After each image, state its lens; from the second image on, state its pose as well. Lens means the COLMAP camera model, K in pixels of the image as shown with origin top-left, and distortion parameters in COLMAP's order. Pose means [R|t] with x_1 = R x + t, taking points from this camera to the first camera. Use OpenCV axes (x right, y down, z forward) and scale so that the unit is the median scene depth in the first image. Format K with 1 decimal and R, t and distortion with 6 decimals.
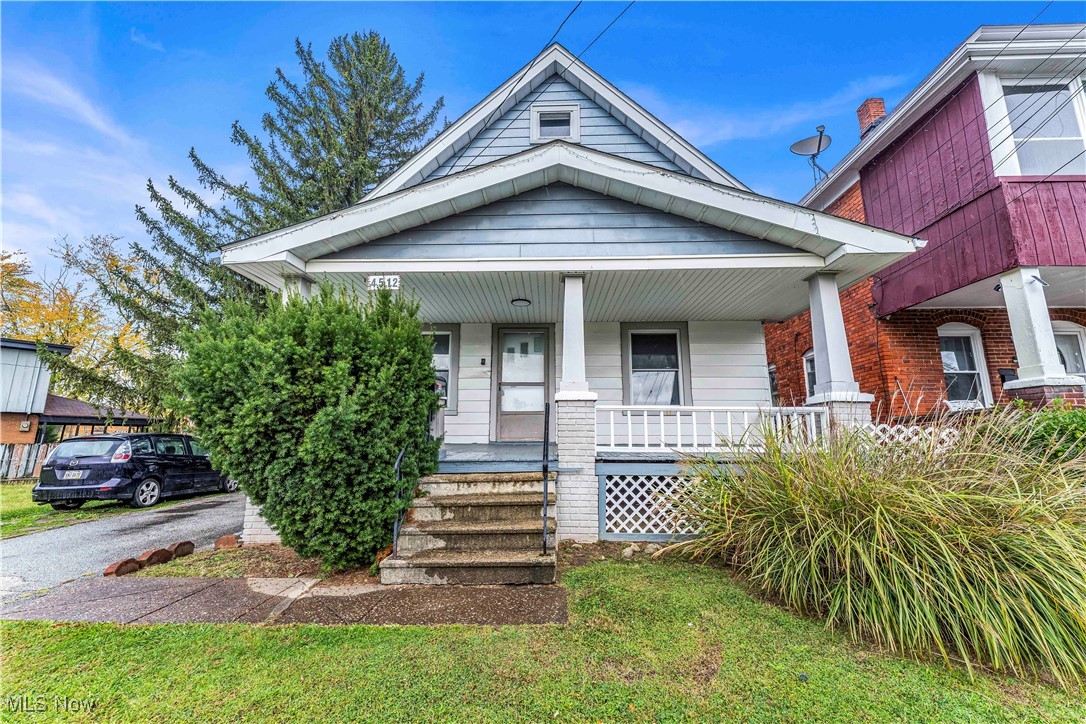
lens RADIAL K [[427.4, 0, 547.1], [0, 427.4, 363.4], [0, 0, 1]] dist [-0.003010, -0.000135]
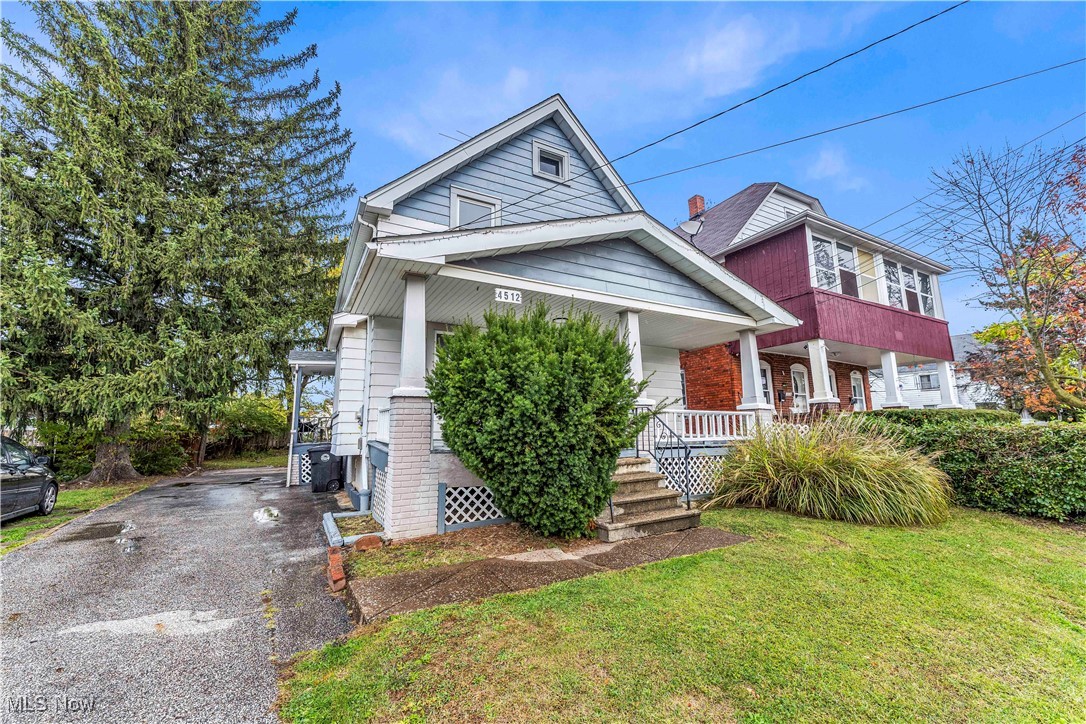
lens RADIAL K [[427.4, 0, 547.1], [0, 427.4, 363.4], [0, 0, 1]] dist [-0.003010, -0.000135]
pose [[0.865452, 0.069902, 0.496091, -0.837253], [-0.074926, 0.997141, -0.009790, -0.008959], [-0.495357, -0.028697, 0.868215, -0.030574]]
